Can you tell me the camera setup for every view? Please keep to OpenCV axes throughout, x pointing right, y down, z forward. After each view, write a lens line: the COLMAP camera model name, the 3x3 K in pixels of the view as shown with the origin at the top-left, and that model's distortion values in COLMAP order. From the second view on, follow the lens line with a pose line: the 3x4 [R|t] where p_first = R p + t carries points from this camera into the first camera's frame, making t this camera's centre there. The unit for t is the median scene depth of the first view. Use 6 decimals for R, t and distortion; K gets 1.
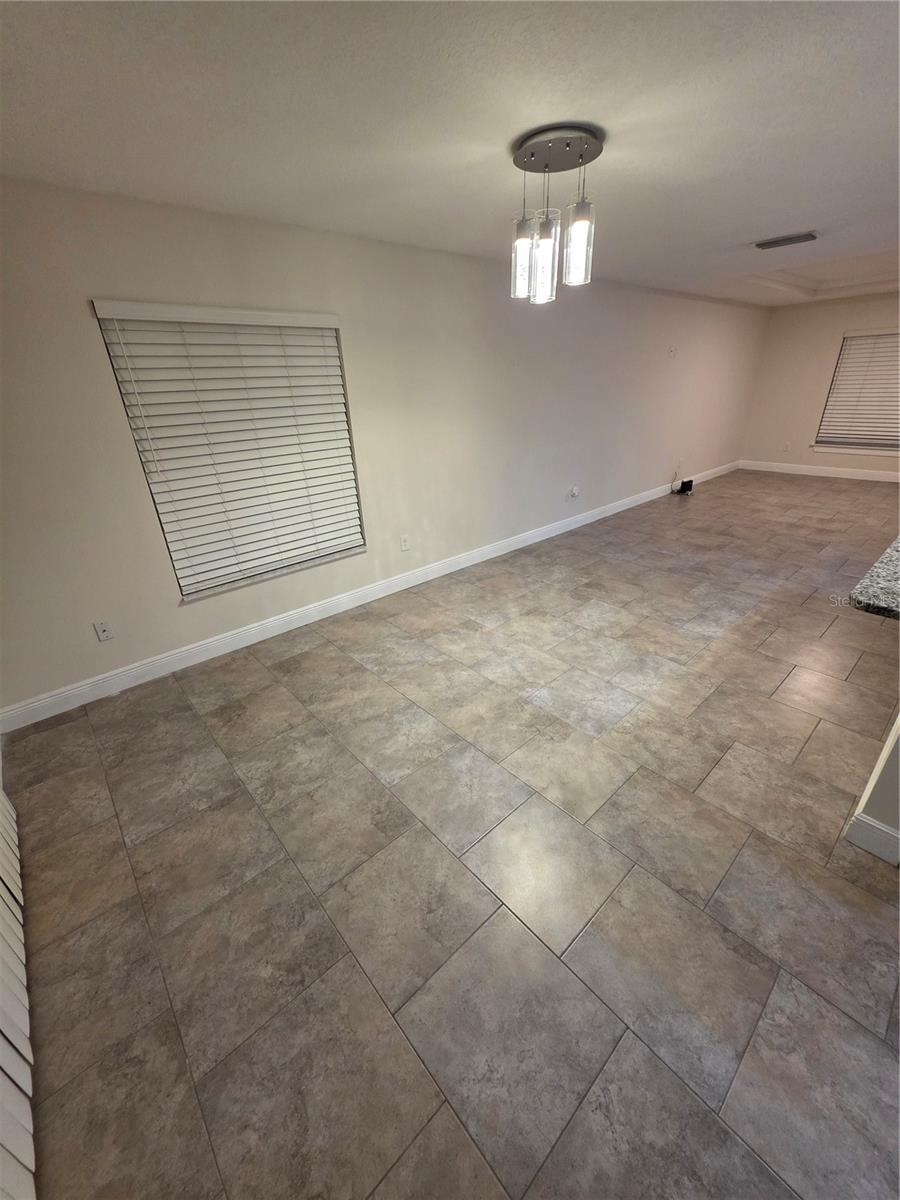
lens RADIAL K [[464.8, 0, 453.9], [0, 464.8, 601.6], [0, 0, 1]] dist [-0.000485, -0.000068]
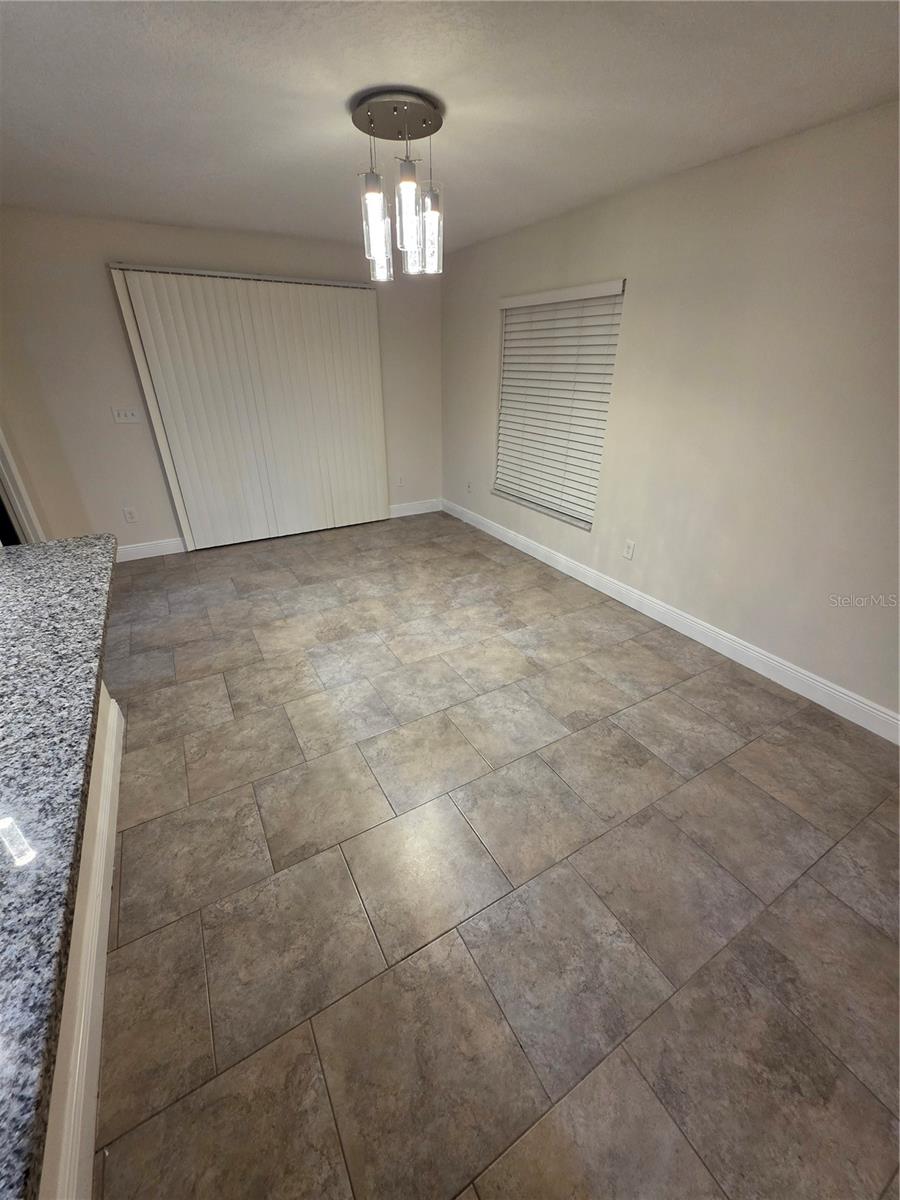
lens RADIAL K [[464.8, 0, 453.9], [0, 464.8, 601.6], [0, 0, 1]] dist [-0.000485, -0.000068]
pose [[-0.185727, 0.489730, -0.851863, 0.897547], [-0.417569, 0.745432, 0.519584, -0.451868], [0.889462, 0.452212, 0.066049, 0.881135]]
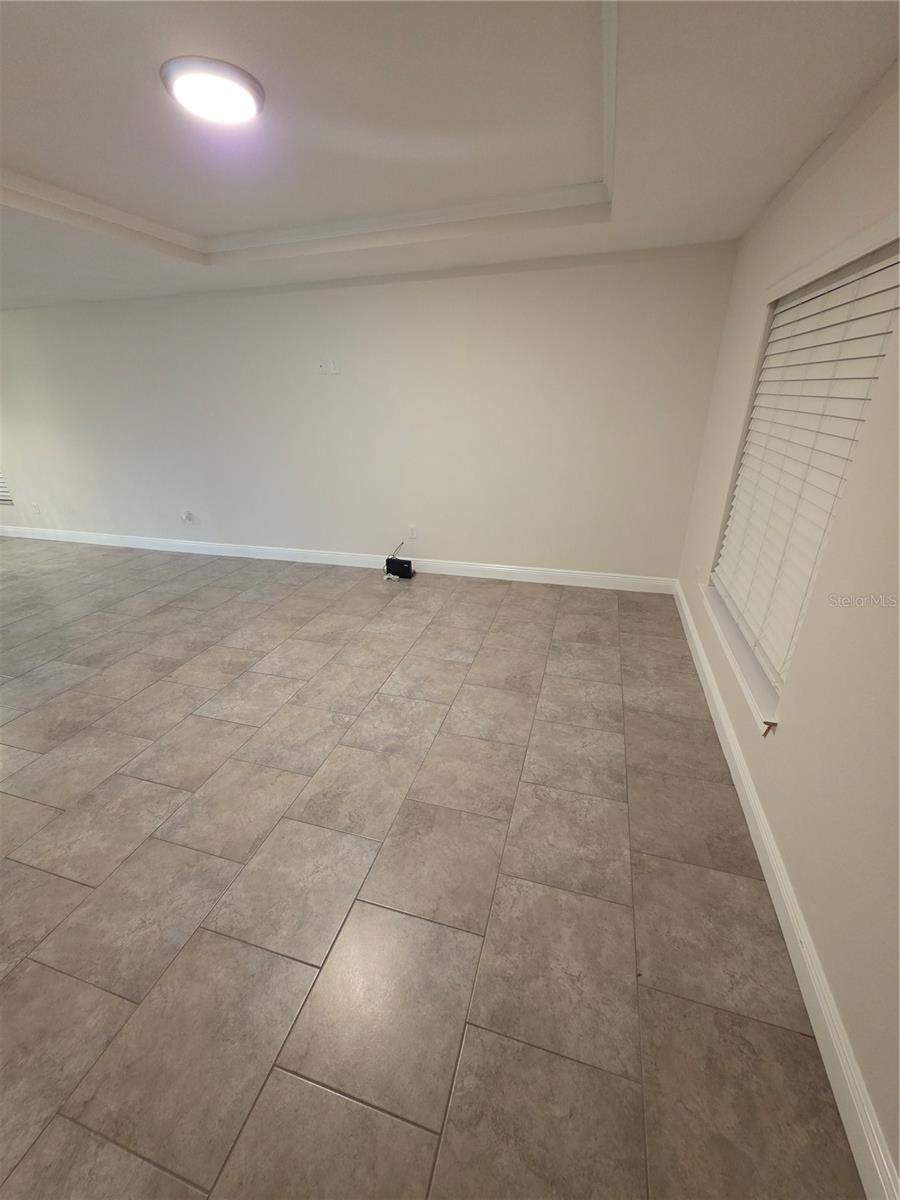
lens RADIAL K [[498.3, 0, 450.0], [0, 498.3, 600.0], [0, 0, 1]] dist [0.001438, -0.000513]
pose [[0.513741, 0.358816, -0.779308, 2.305988], [-0.364216, 0.913642, 0.180566, -0.756031], [0.776799, 0.191073, 0.600062, 1.402859]]
